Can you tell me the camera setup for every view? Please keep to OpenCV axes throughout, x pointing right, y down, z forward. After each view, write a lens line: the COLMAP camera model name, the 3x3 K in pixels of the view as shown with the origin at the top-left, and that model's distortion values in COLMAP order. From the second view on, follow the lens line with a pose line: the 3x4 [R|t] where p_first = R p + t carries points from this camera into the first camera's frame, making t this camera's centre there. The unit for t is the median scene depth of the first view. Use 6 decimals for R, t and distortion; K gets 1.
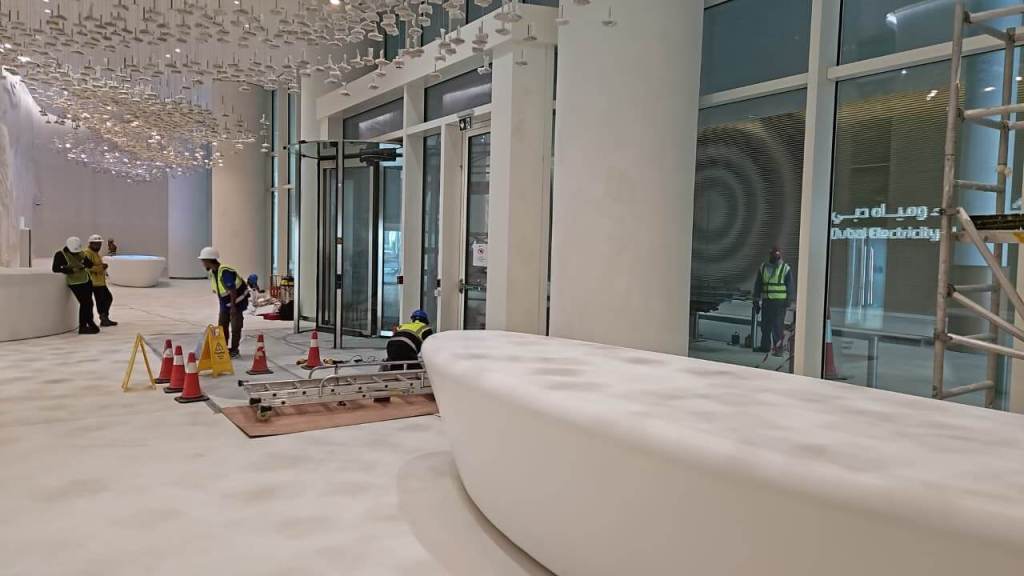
lens RADIAL K [[673.0, 0, 512.0], [0, 673.0, 288.0], [0, 0, 1]] dist [0.080000, -0.073437]
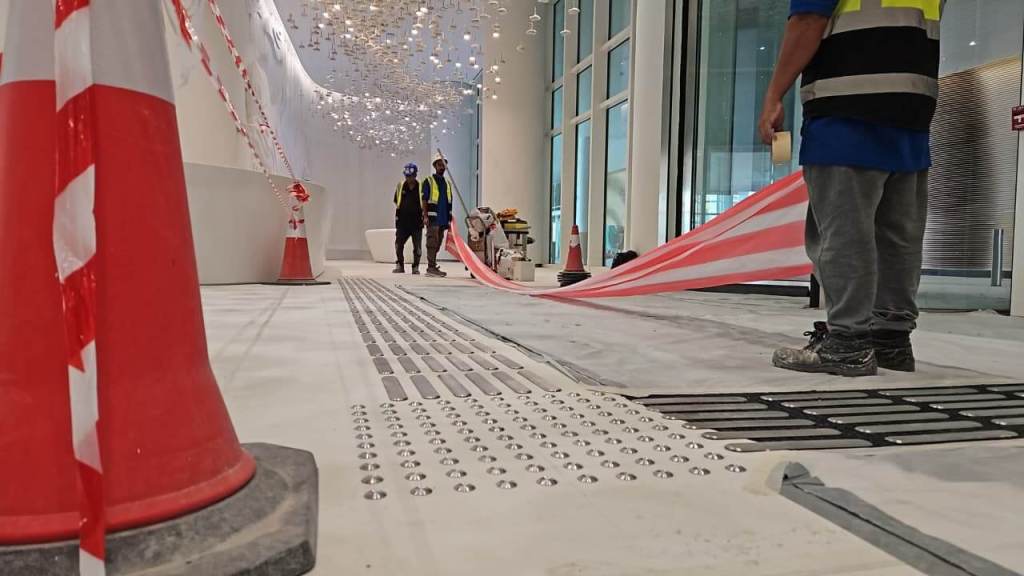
lens RADIAL K [[682.3, 0, 510.4], [0, 682.3, 286.0], [0, 0, 1]] dist [0.091426, -0.089737]
pose [[0.942103, 0.003122, -0.335309, -0.141819], [-0.008634, 0.999851, -0.014950, 0.040628], [0.335213, 0.016979, 0.941989, 0.265996]]
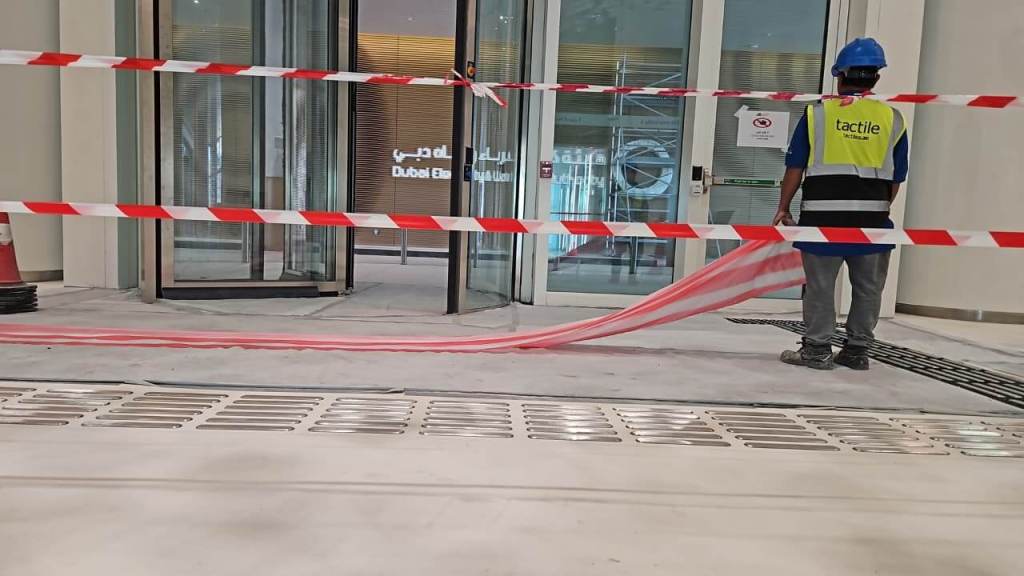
lens RADIAL K [[681.5, 0, 490.8], [0, 681.5, 286.3], [0, 0, 1]] dist [0.068642, -0.002233]
pose [[0.566800, -0.069842, 0.820890, -0.298871], [0.018832, 0.997238, 0.071843, 0.018775], [-0.823640, -0.025261, 0.566550, 0.349229]]
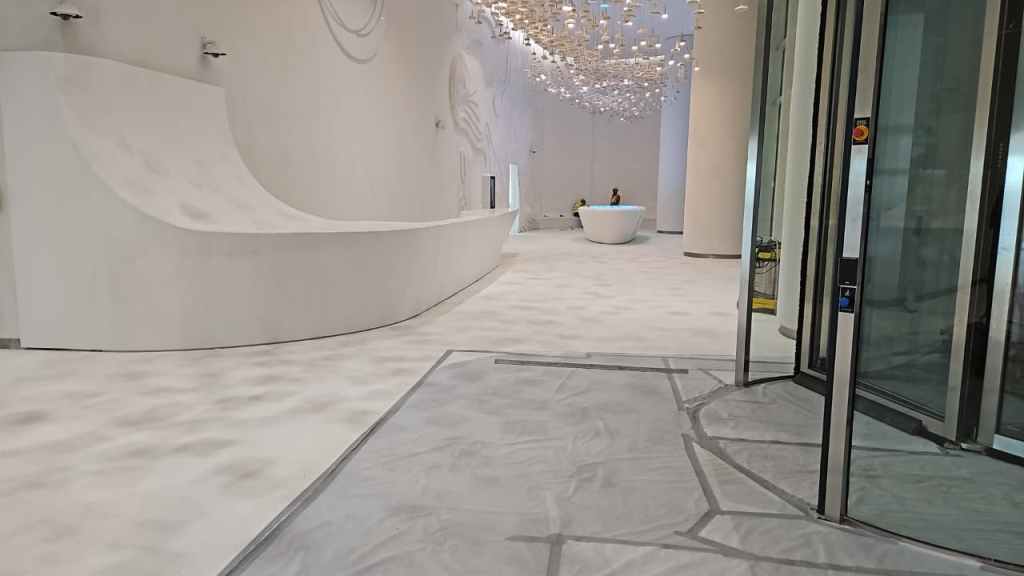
lens RADIAL K [[682.3, 0, 510.4], [0, 682.3, 286.0], [0, 0, 1]] dist [0.091426, -0.089737]
pose [[0.737784, 0.073496, -0.671024, -0.081045], [-0.028044, 0.996534, 0.078314, -0.012836], [0.674454, -0.038960, 0.737288, 0.336763]]
